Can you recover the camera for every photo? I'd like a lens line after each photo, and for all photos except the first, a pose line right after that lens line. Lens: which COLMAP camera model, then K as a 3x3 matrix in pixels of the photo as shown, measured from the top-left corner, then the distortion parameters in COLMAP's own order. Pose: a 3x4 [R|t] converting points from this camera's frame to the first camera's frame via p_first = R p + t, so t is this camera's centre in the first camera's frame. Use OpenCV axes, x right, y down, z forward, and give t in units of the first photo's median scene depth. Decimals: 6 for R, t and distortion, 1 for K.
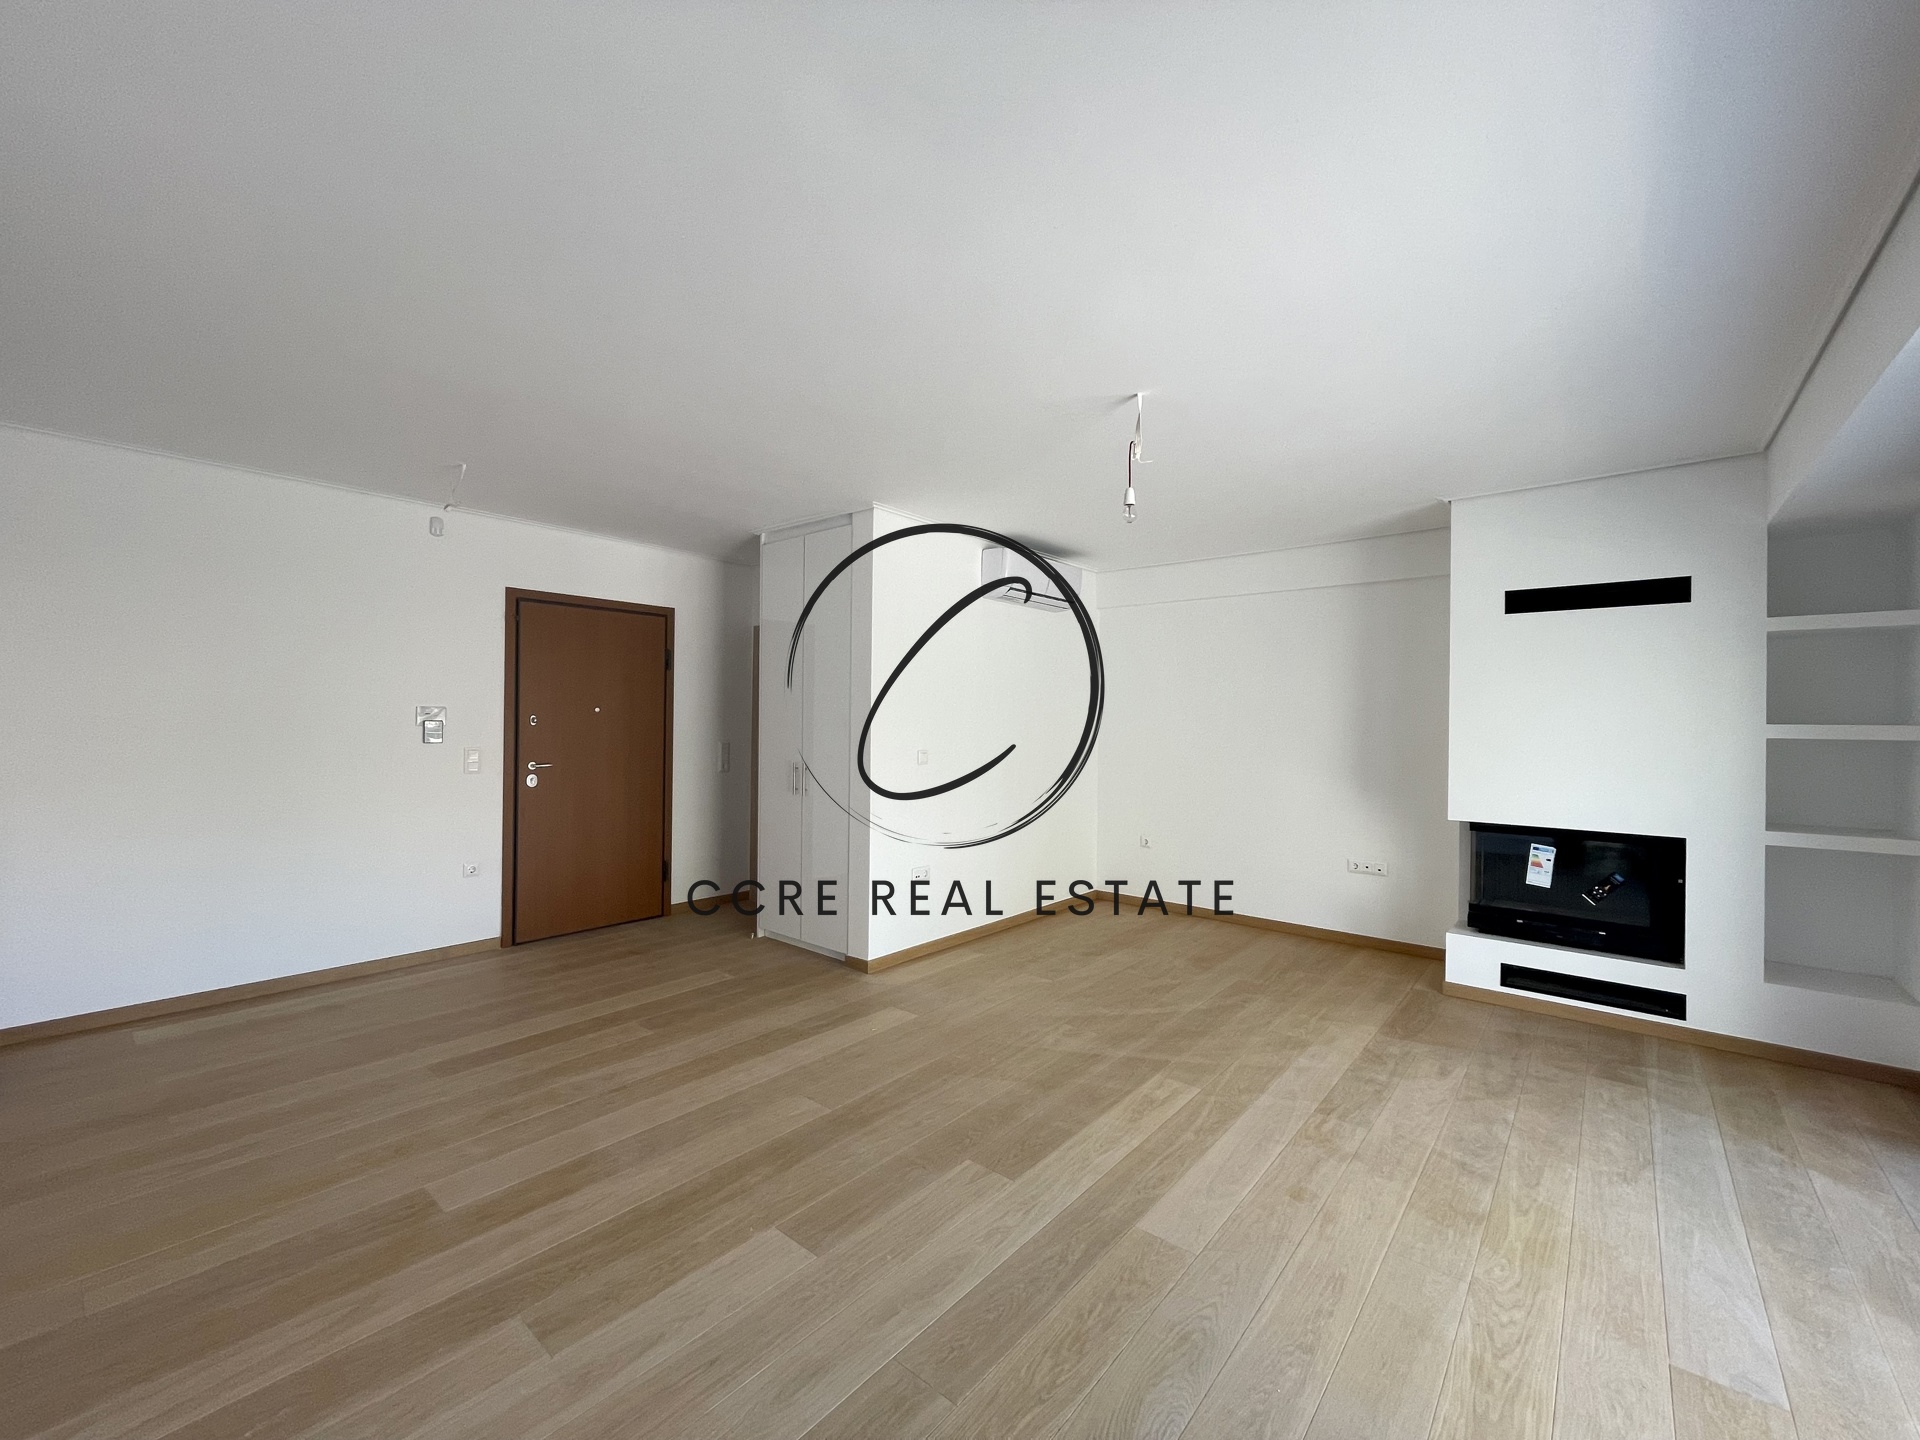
lens RADIAL K [[785.4, 0, 960.0], [0, 785.4, 720.0], [0, 0, 1]] dist [0.001811, 0.000129]
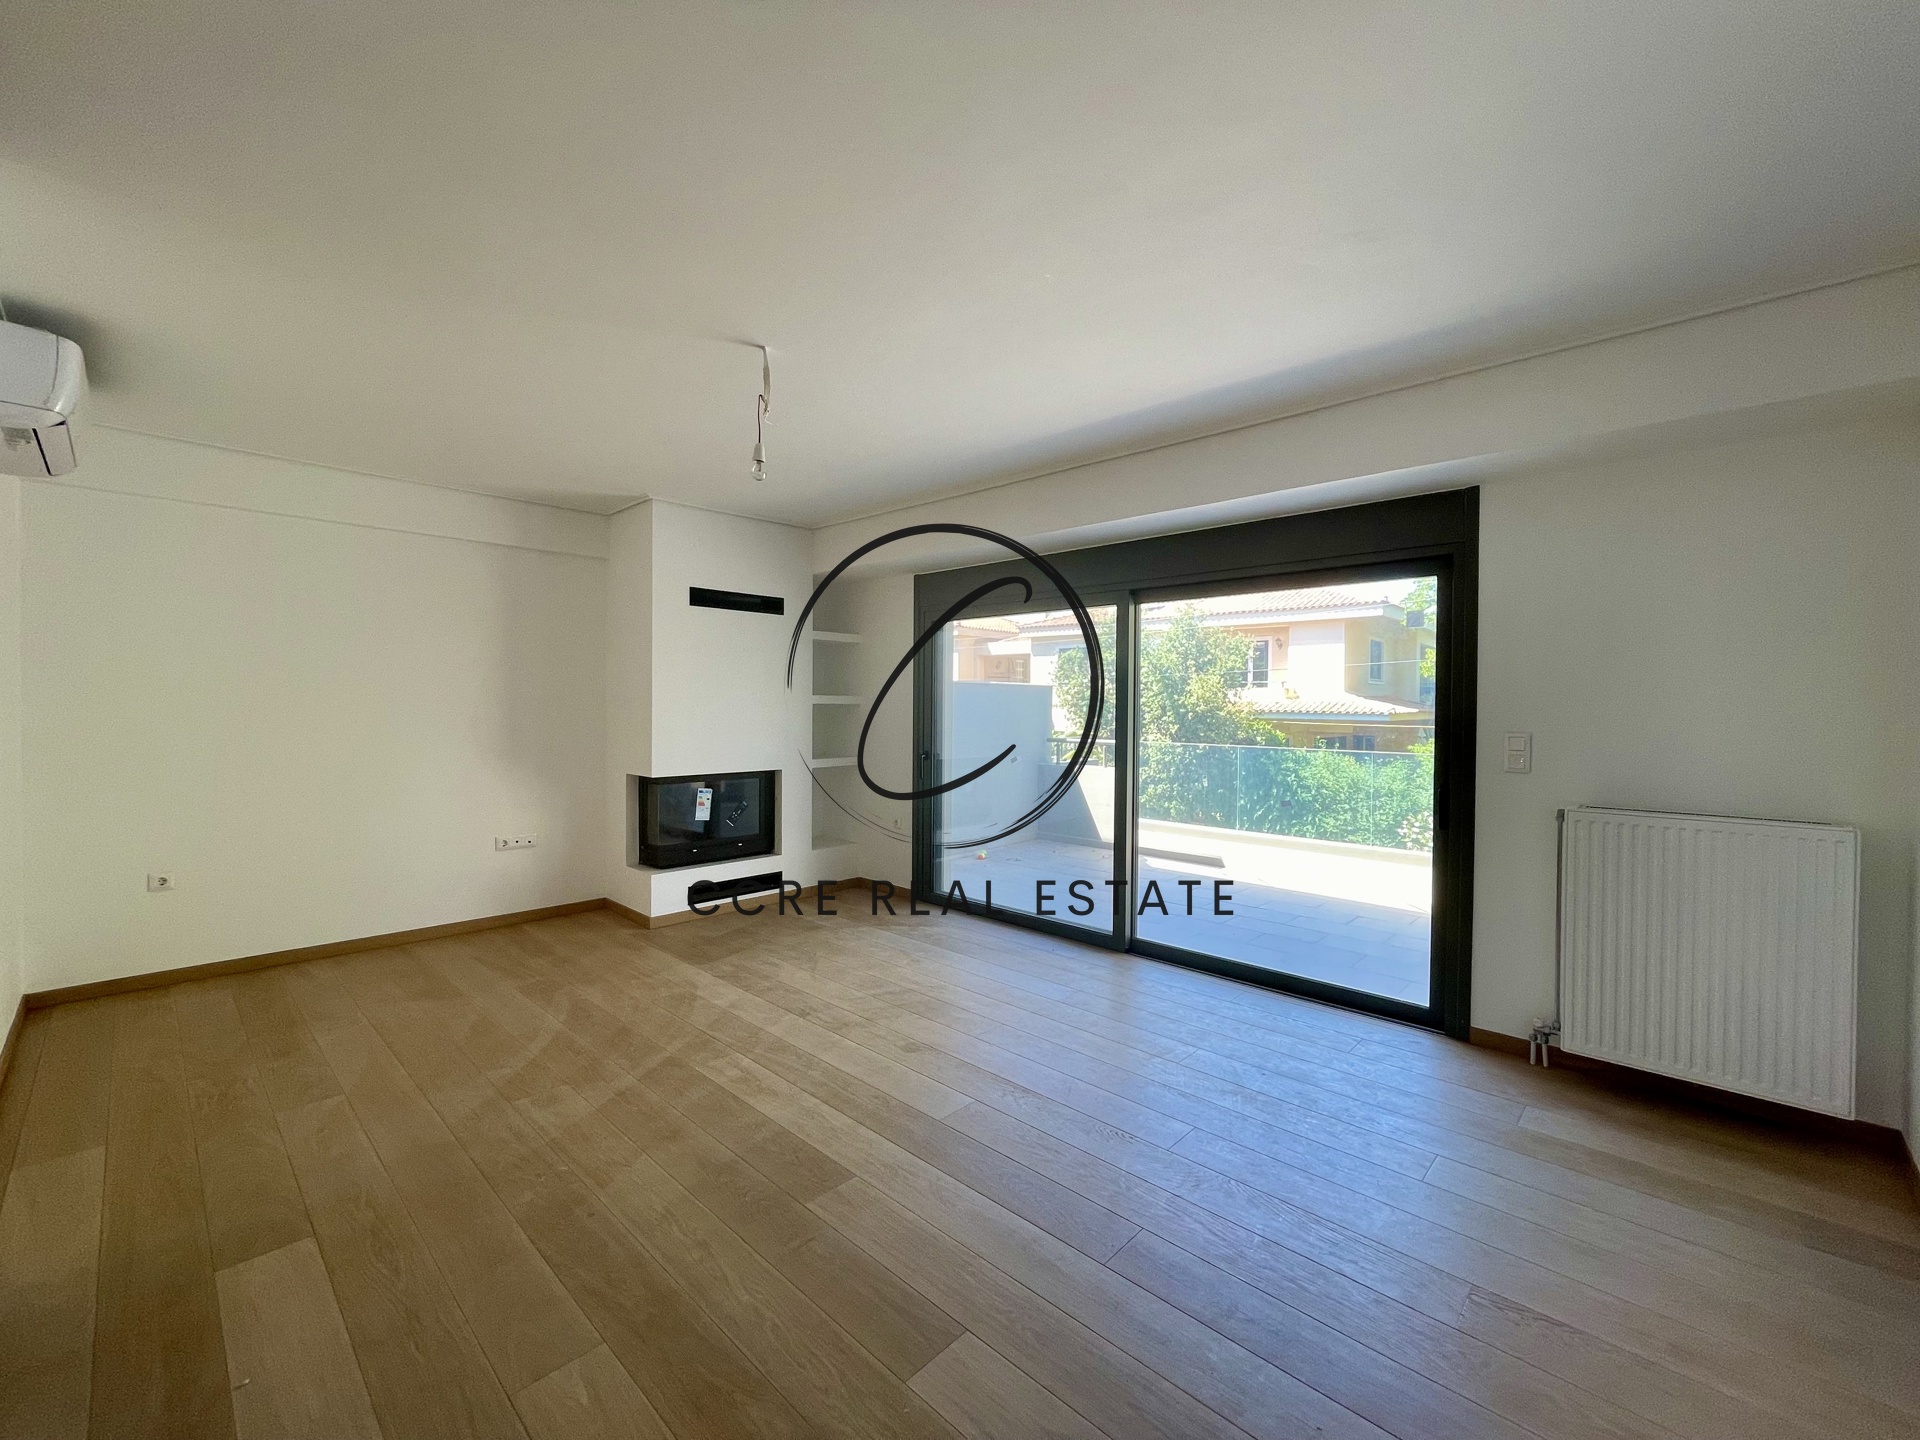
lens RADIAL K [[785.4, 0, 960.0], [0, 785.4, 720.0], [0, 0, 1]] dist [0.001811, 0.000129]
pose [[0.064242, -0.028748, 0.997520, -0.577370], [-0.008197, 0.999536, 0.029334, 0.005978], [-0.997901, -0.010061, 0.063976, 0.555494]]
